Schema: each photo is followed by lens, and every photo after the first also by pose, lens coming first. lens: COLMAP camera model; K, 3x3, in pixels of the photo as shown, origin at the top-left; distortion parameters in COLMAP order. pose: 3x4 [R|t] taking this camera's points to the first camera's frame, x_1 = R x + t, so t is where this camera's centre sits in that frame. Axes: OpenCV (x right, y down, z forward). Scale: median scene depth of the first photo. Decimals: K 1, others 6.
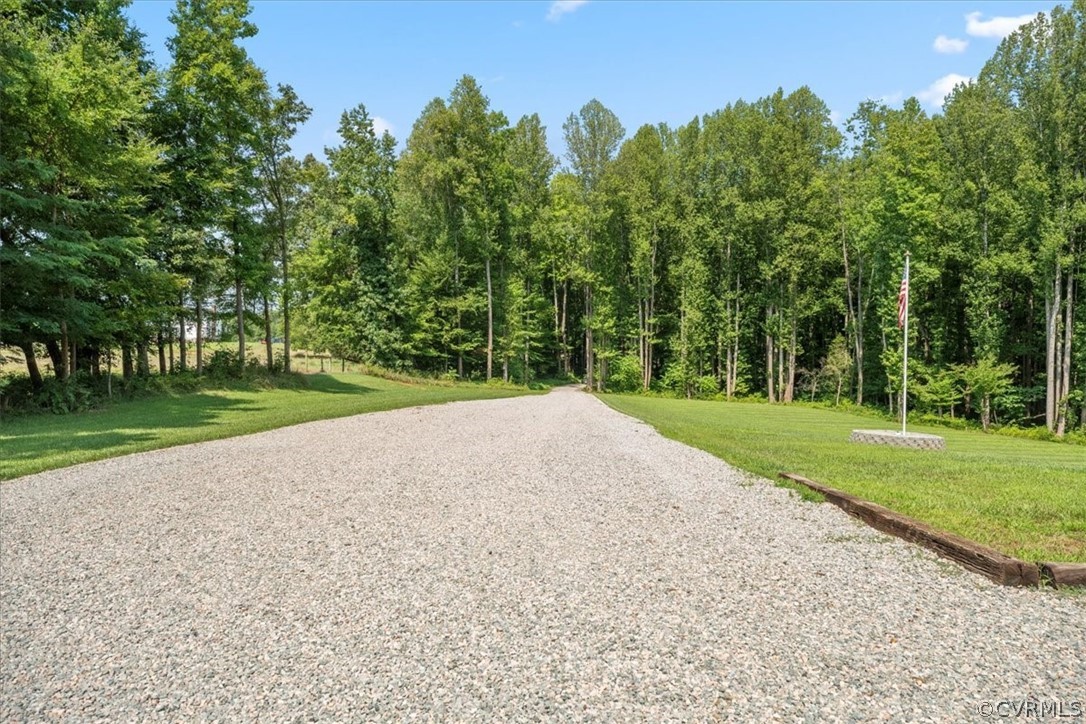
lens RADIAL K [[696.5, 0, 552.6], [0, 696.5, 358.1], [0, 0, 1]] dist [0.000412, 0.002512]
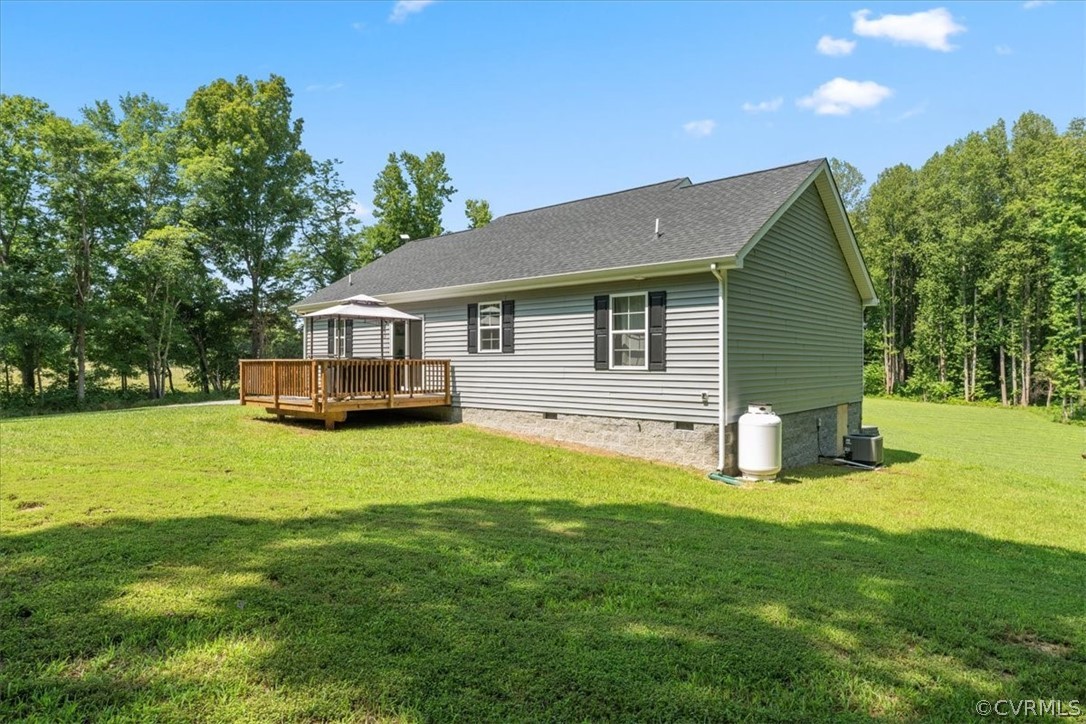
lens RADIAL K [[604.1, 0, 542.6], [0, 604.1, 363.6], [0, 0, 1]] dist [-0.017947, -0.000572]
pose [[0.793474, -0.014535, -0.608430, 0.308138], [0.007902, 0.999877, -0.013582, 0.004330], [0.608552, 0.005970, 0.793491, -0.170932]]
